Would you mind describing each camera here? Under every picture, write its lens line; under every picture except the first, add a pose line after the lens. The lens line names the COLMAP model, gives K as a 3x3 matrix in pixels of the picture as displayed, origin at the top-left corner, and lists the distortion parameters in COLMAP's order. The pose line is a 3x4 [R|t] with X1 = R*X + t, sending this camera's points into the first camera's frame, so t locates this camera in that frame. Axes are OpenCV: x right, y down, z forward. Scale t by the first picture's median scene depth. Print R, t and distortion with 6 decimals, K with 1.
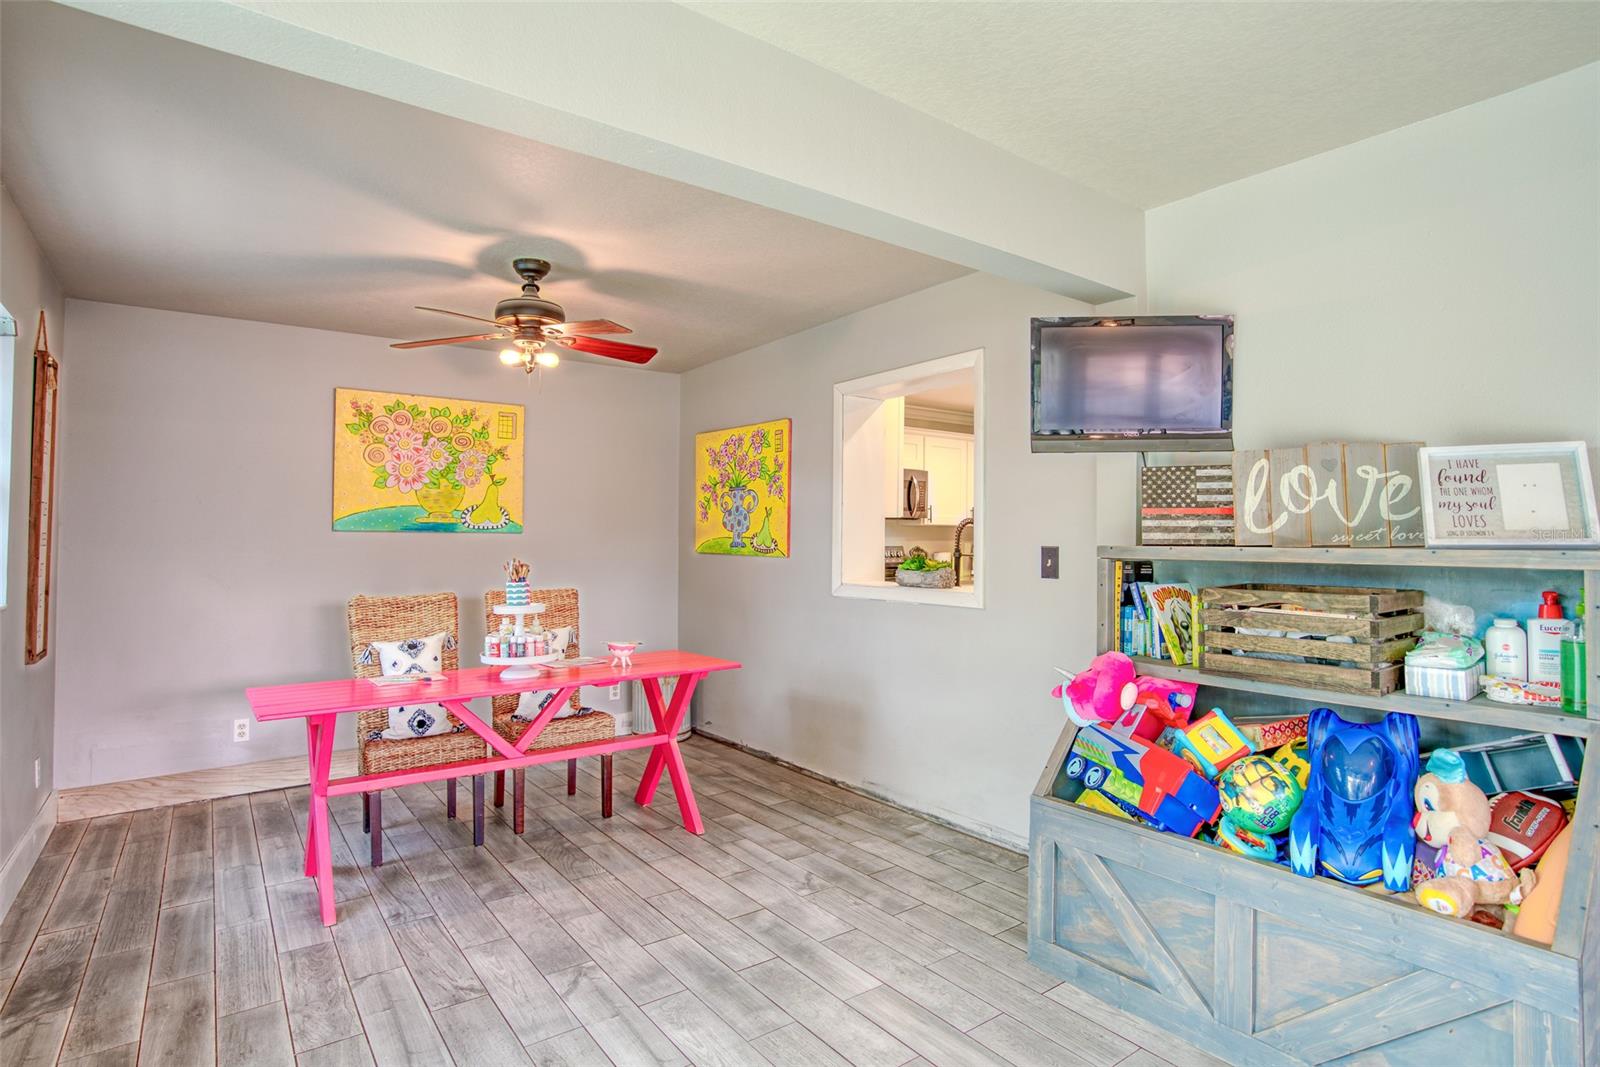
lens RADIAL K [[837.9, 0, 776.6], [0, 837.9, 530.8], [0, 0, 1]] dist [-0.032344, -0.000138]
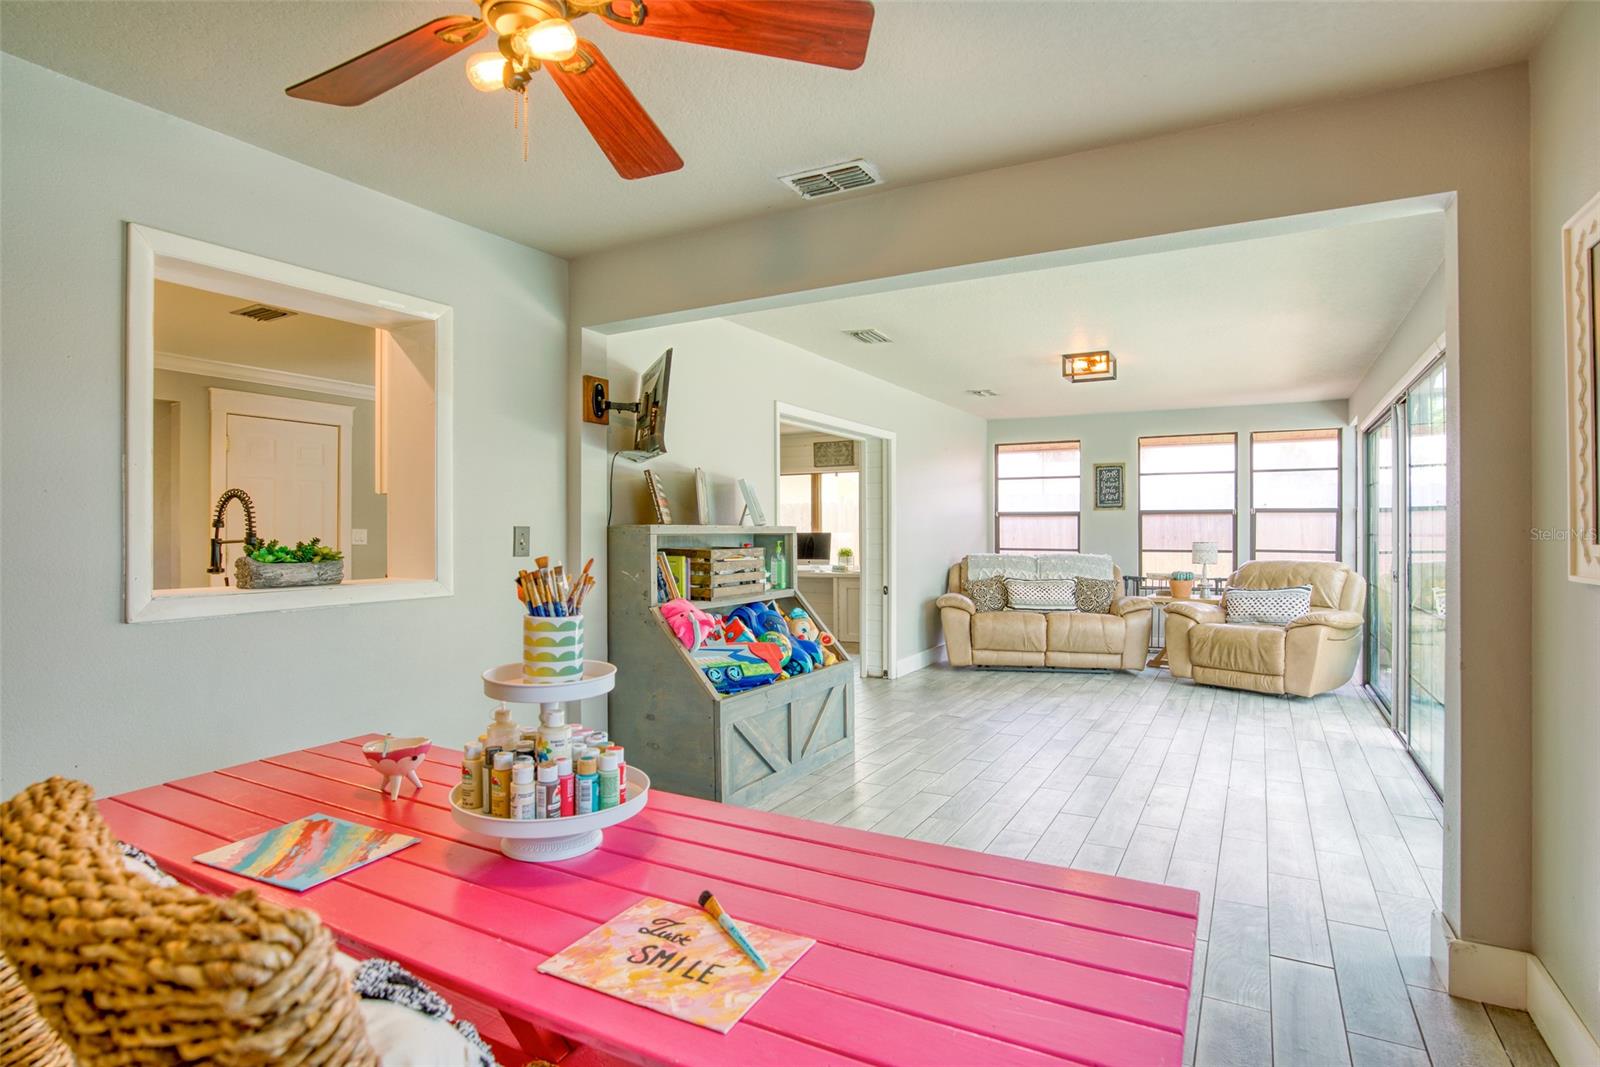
lens RADIAL K [[837.9, 0, 776.6], [0, 837.9, 530.8], [0, 0, 1]] dist [-0.032344, -0.000138]
pose [[-0.406729, -0.003849, 0.913541, -1.088402], [-0.009586, 0.999954, -0.000055, 0.029692], [-0.913499, -0.008779, -0.406747, 1.580203]]
